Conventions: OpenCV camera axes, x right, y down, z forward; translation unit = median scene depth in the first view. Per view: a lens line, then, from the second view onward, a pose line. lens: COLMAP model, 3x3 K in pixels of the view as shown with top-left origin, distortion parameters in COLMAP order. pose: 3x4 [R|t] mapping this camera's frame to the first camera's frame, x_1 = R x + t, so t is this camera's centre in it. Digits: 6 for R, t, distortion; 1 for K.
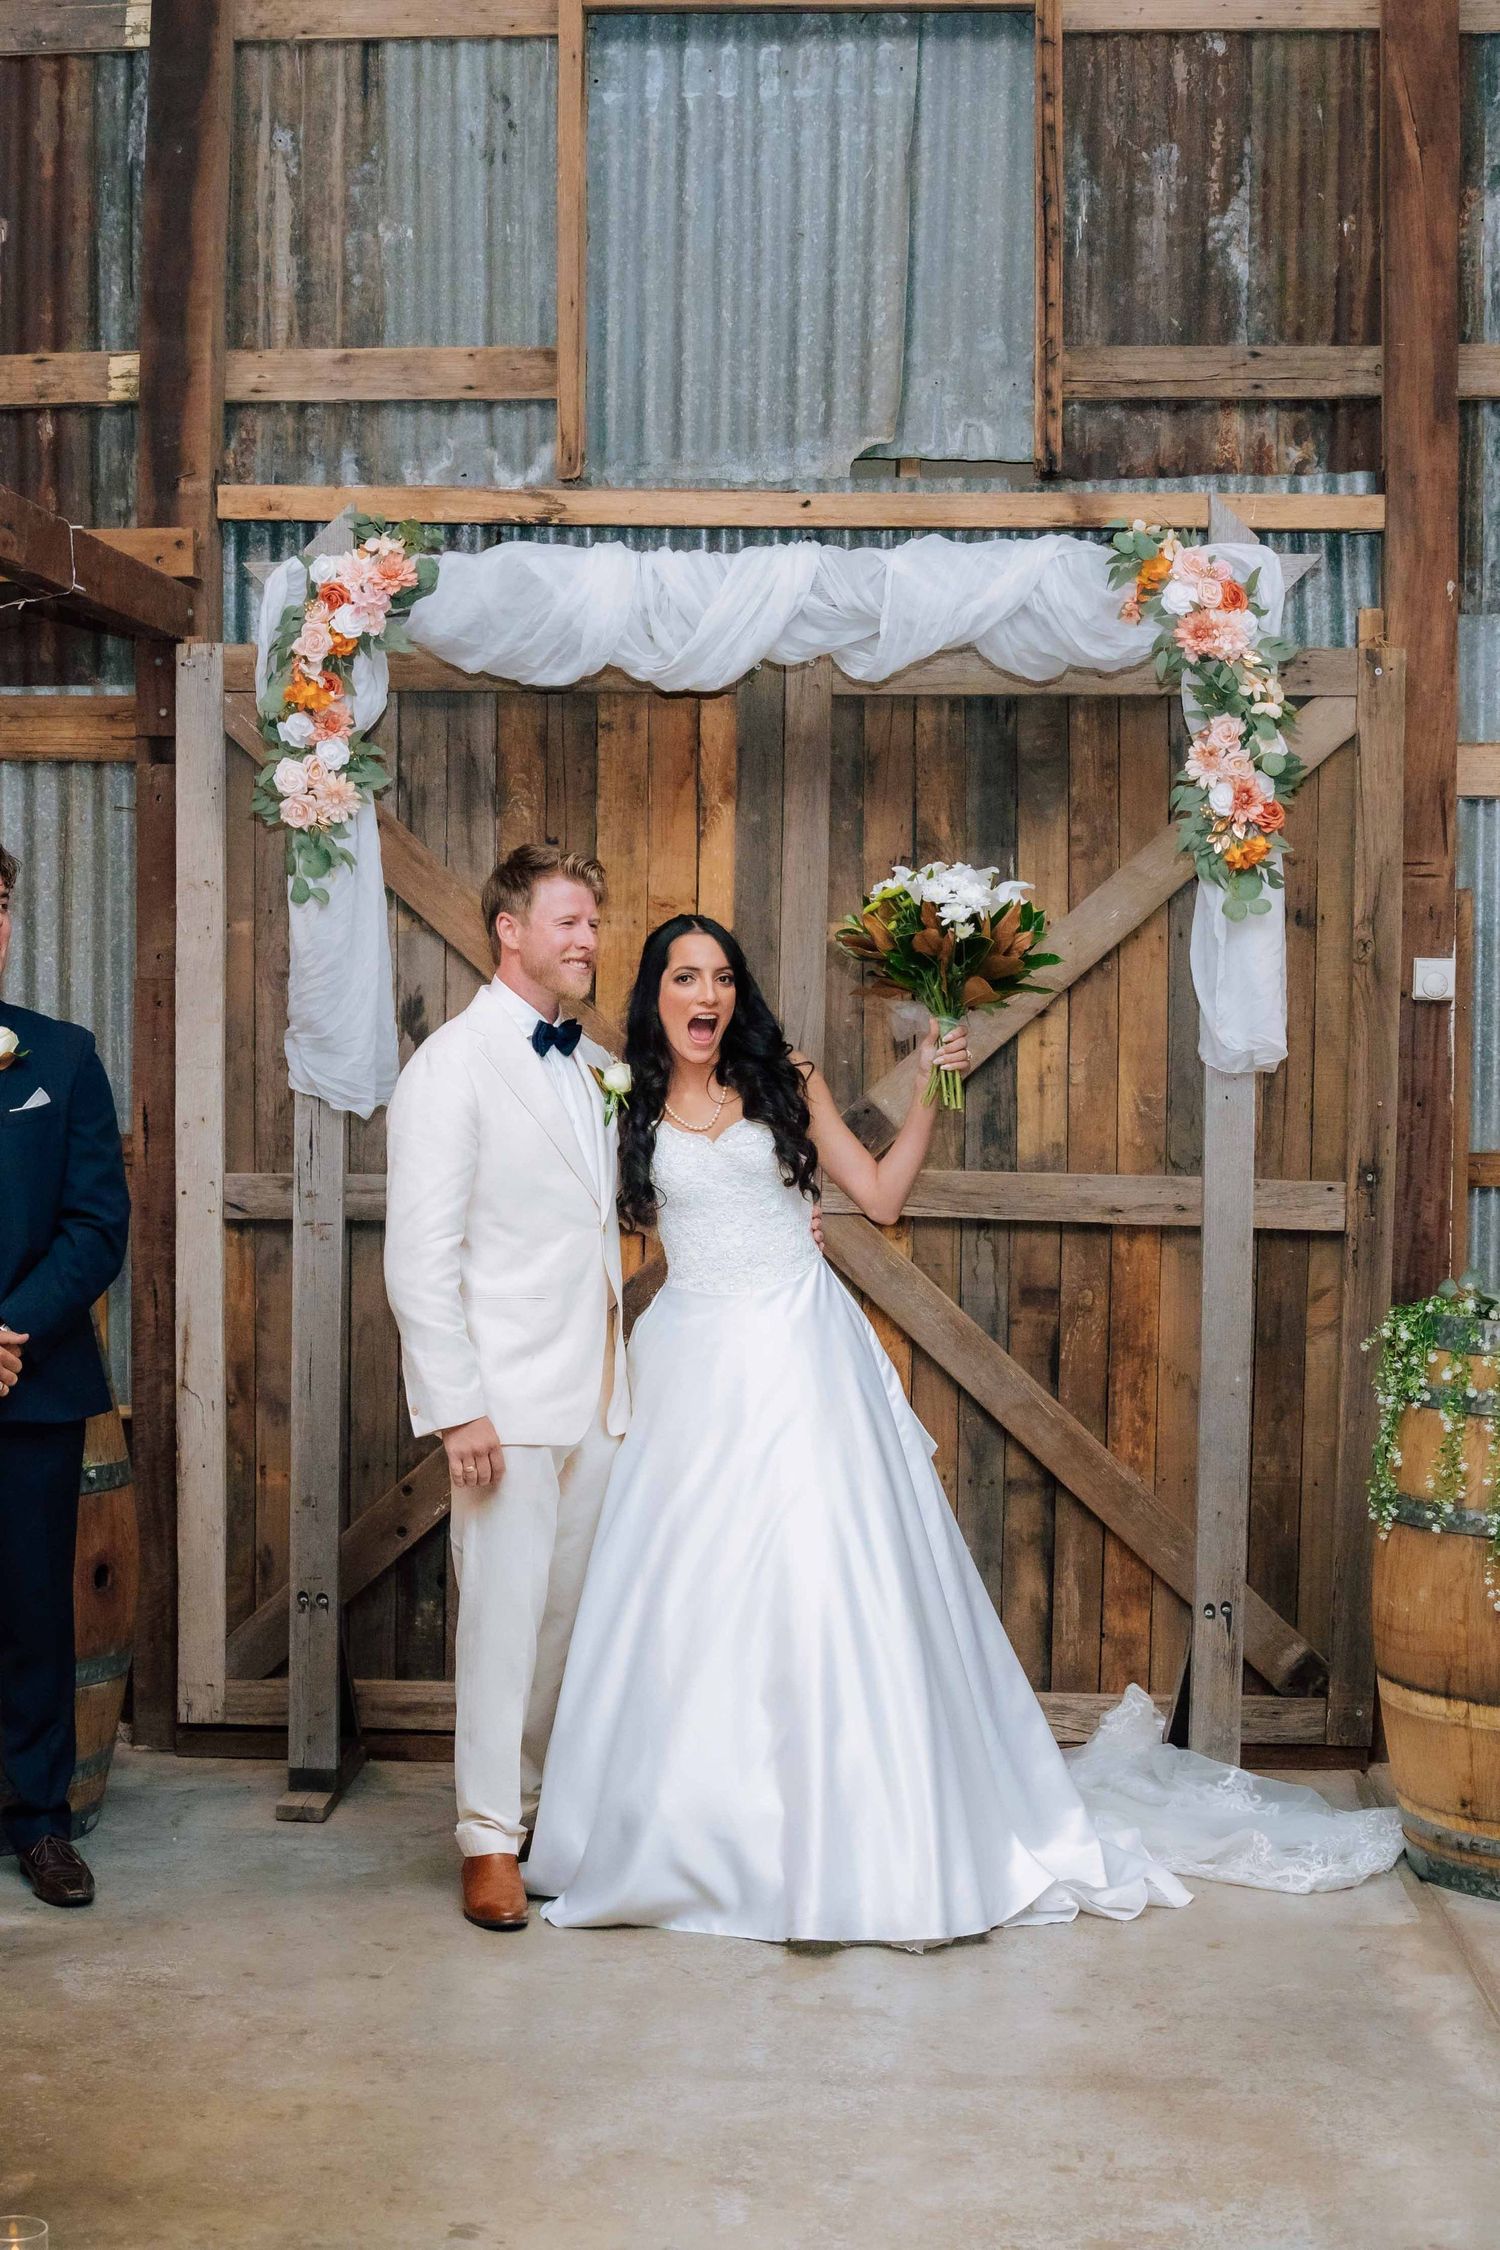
lens RADIAL K [[3387.6, 0, 552.5], [0, 3387.6, 1312.0], [0, 0, 1]] dist [-0.174957, 0.134754]
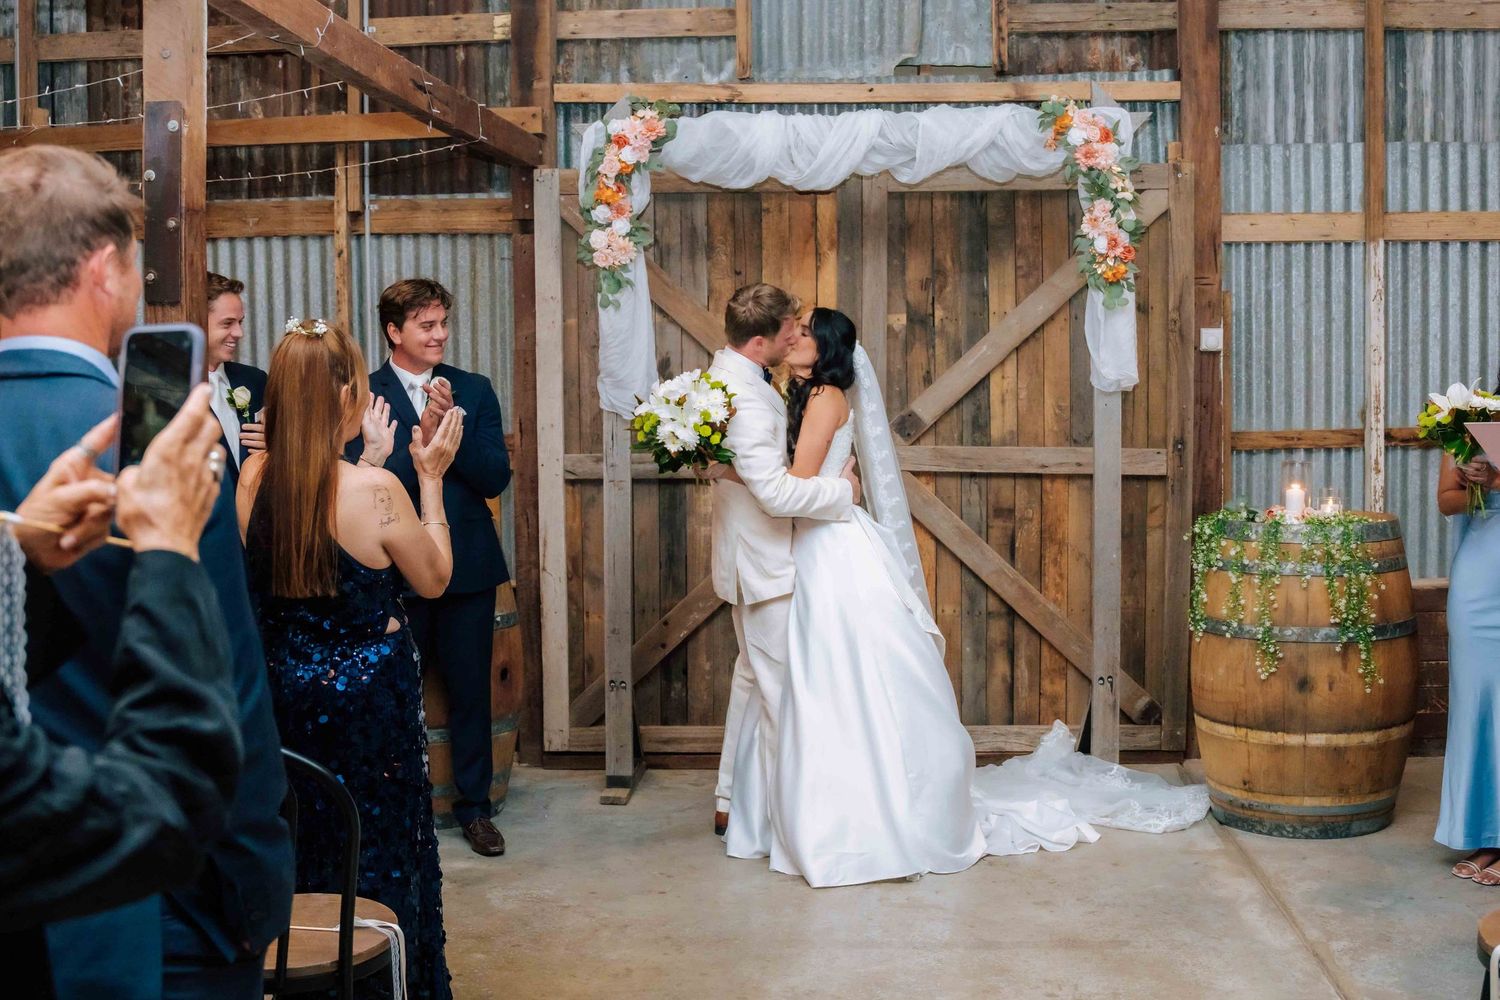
lens RADIAL K [[1733.8, 0, 751.1], [0, 1733.8, 508.7], [0, 0, 1]] dist [-0.178128, 0.152116]
pose [[0.999504, -0.017699, 0.026052, -0.020254], [0.017857, 0.999823, -0.005848, -0.003969], [-0.025944, 0.006310, 0.999643, 0.050733]]
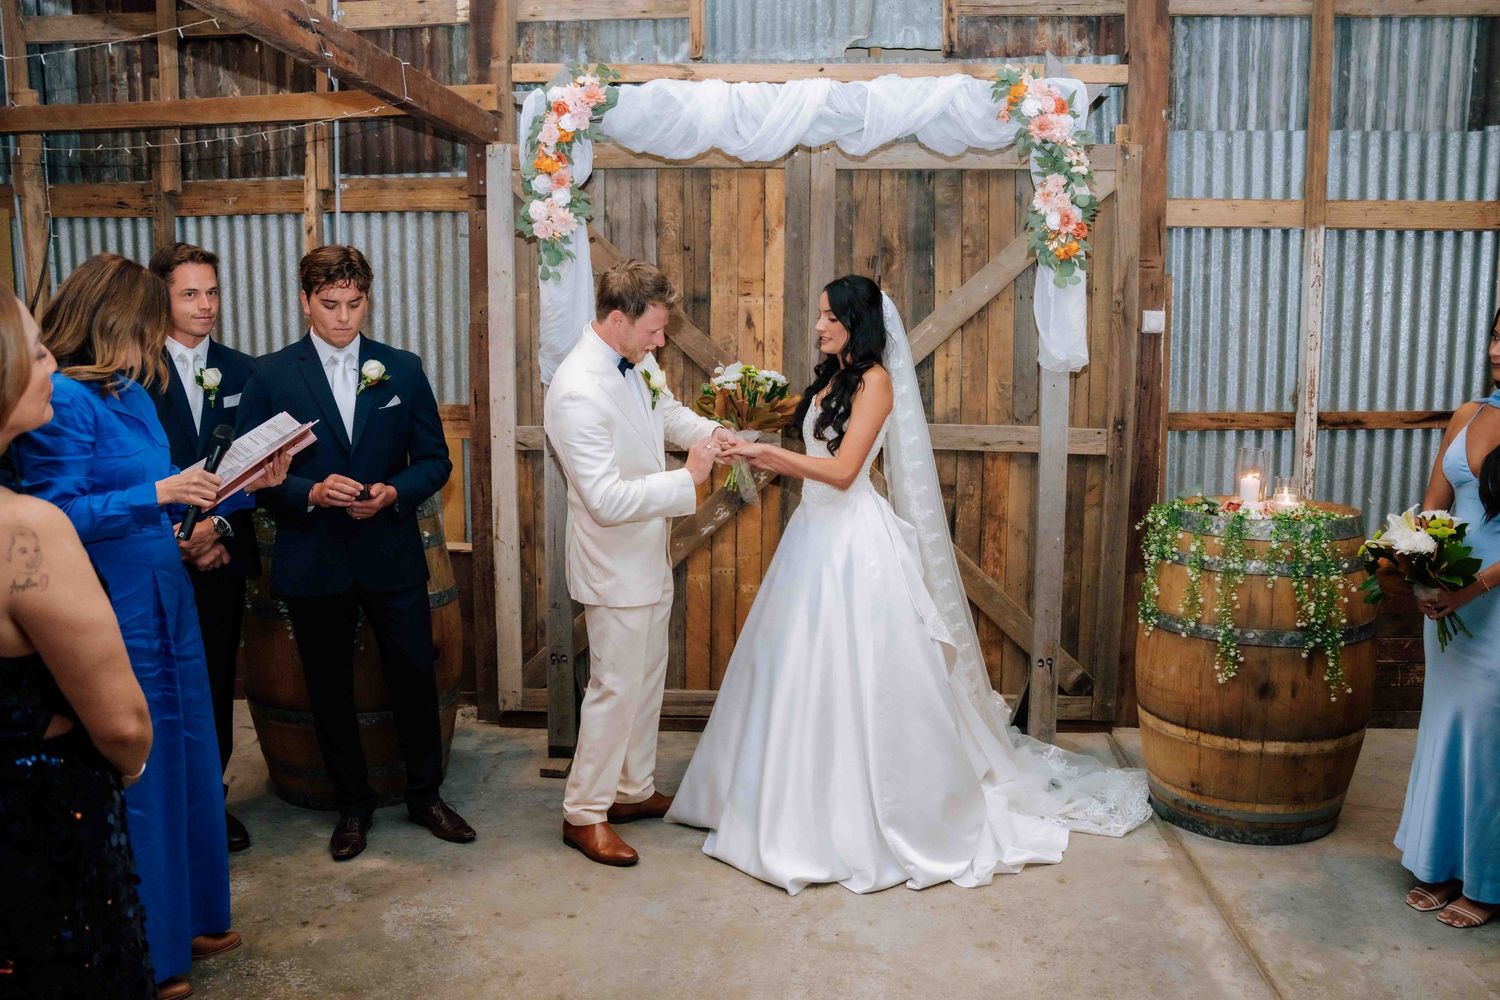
lens RADIAL K [[1159.2, 0, 755.3], [0, 1159.2, 507.5], [0, 0, 1]] dist [-0.176722, 0.137926]
pose [[0.999680, -0.006555, 0.024423, 0.021648], [0.005230, 0.998530, 0.053948, -0.030137], [-0.024740, -0.053803, 0.998245, 0.357758]]
